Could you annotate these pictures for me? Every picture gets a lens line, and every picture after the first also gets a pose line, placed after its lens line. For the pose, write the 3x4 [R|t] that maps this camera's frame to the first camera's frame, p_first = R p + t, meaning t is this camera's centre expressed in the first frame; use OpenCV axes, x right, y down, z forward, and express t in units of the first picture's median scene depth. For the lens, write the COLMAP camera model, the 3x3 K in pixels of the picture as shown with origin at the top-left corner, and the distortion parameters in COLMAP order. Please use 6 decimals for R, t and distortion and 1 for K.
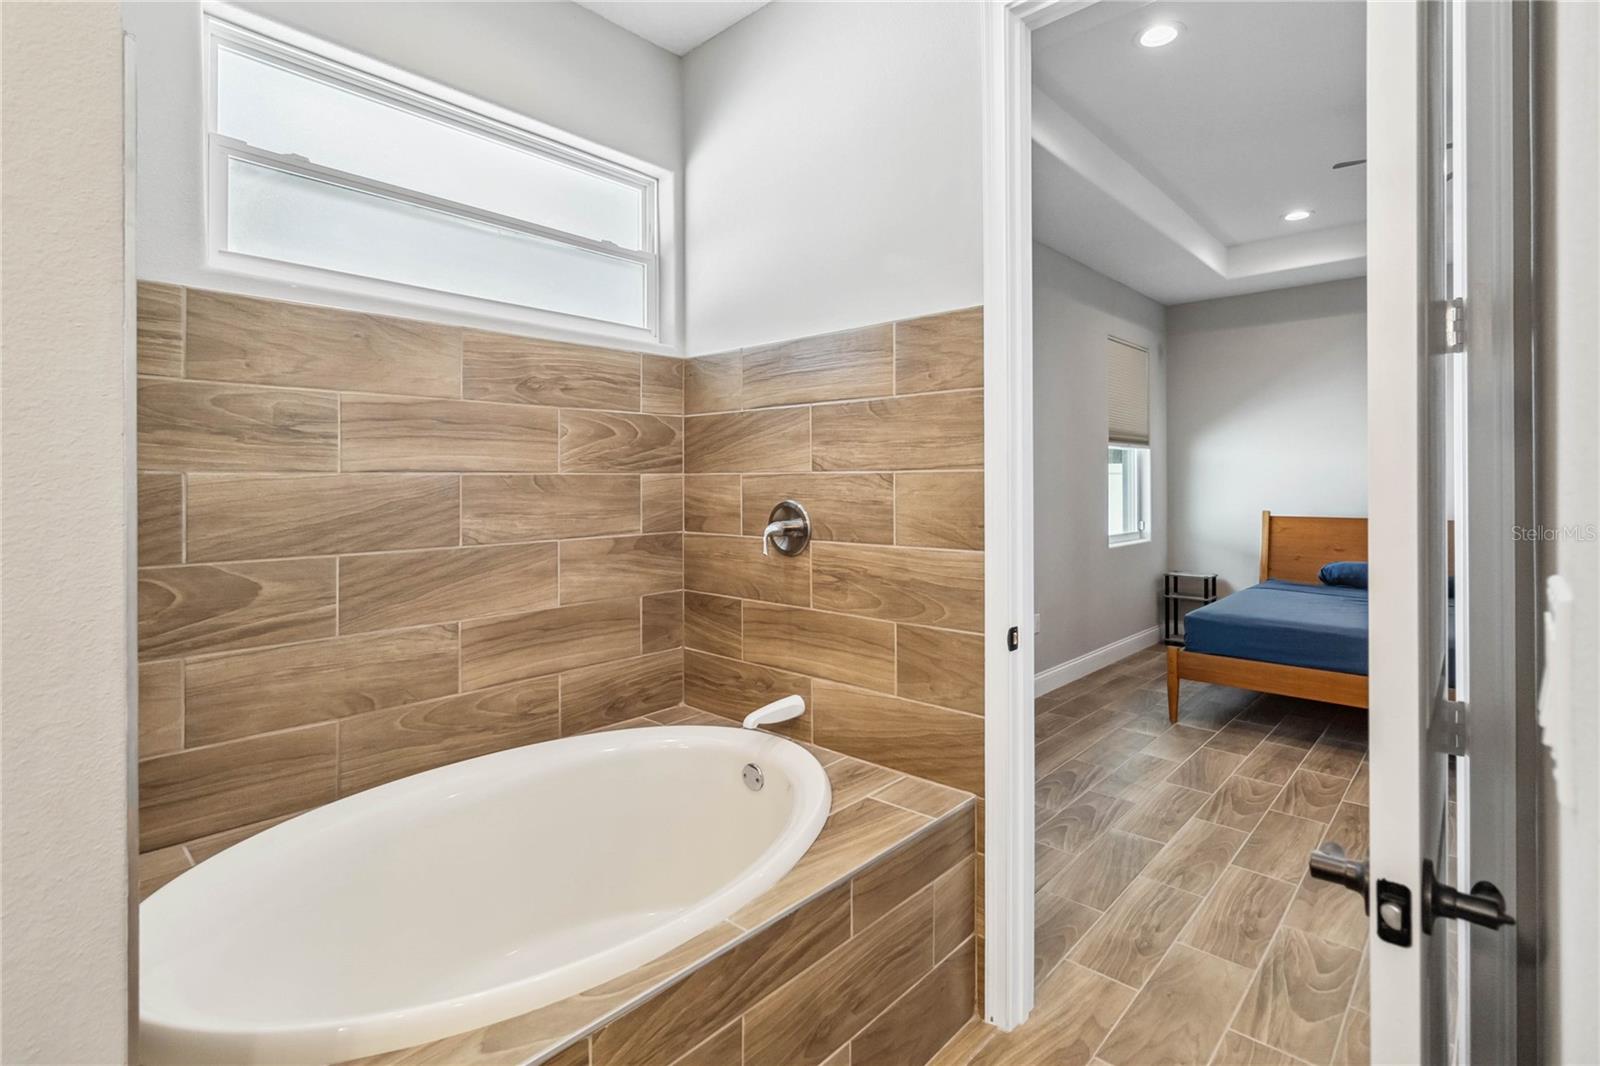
lens RADIAL K [[760.3, 0, 800.2], [0, 760.3, 492.0], [0, 0, 1]] dist [0.000150, -0.000173]
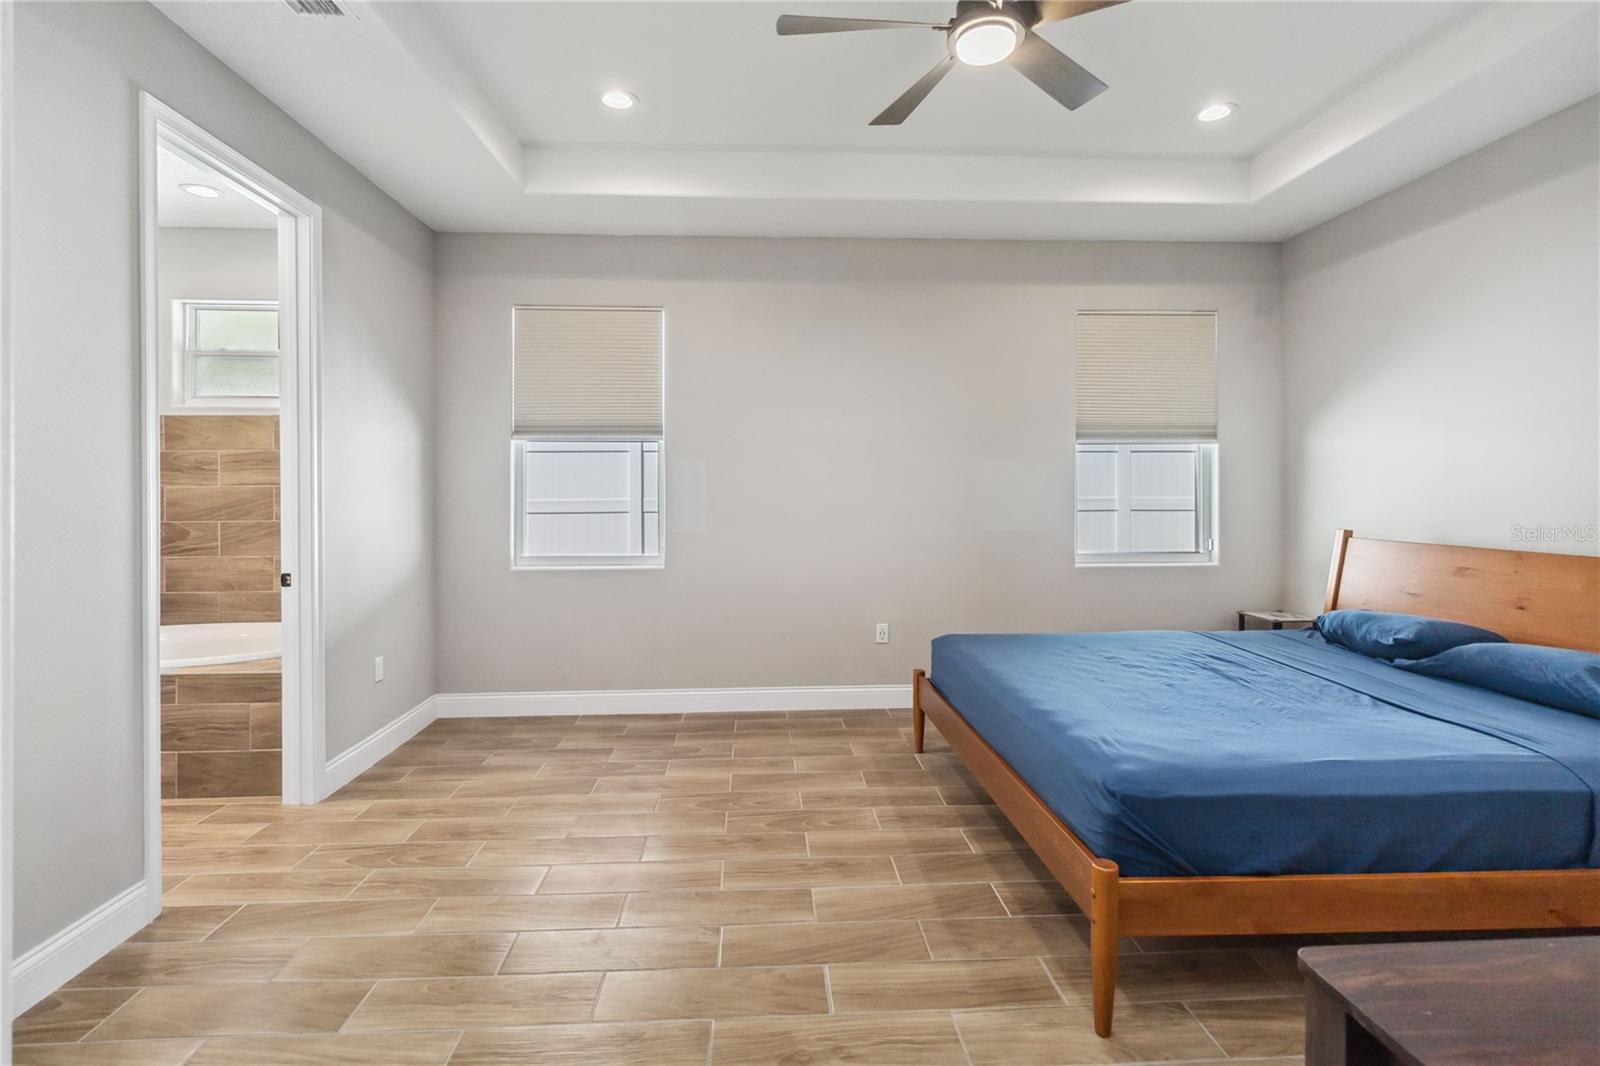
lens RADIAL K [[760.3, 0, 797.4], [0, 760.3, 515.4], [0, 0, 1]] dist [0.000150, -0.000173]
pose [[0.714332, 0.019615, -0.699532, 2.242189], [-0.006426, 0.999749, 0.021470, 0.004111], [0.699778, -0.010841, 0.714278, 0.569230]]
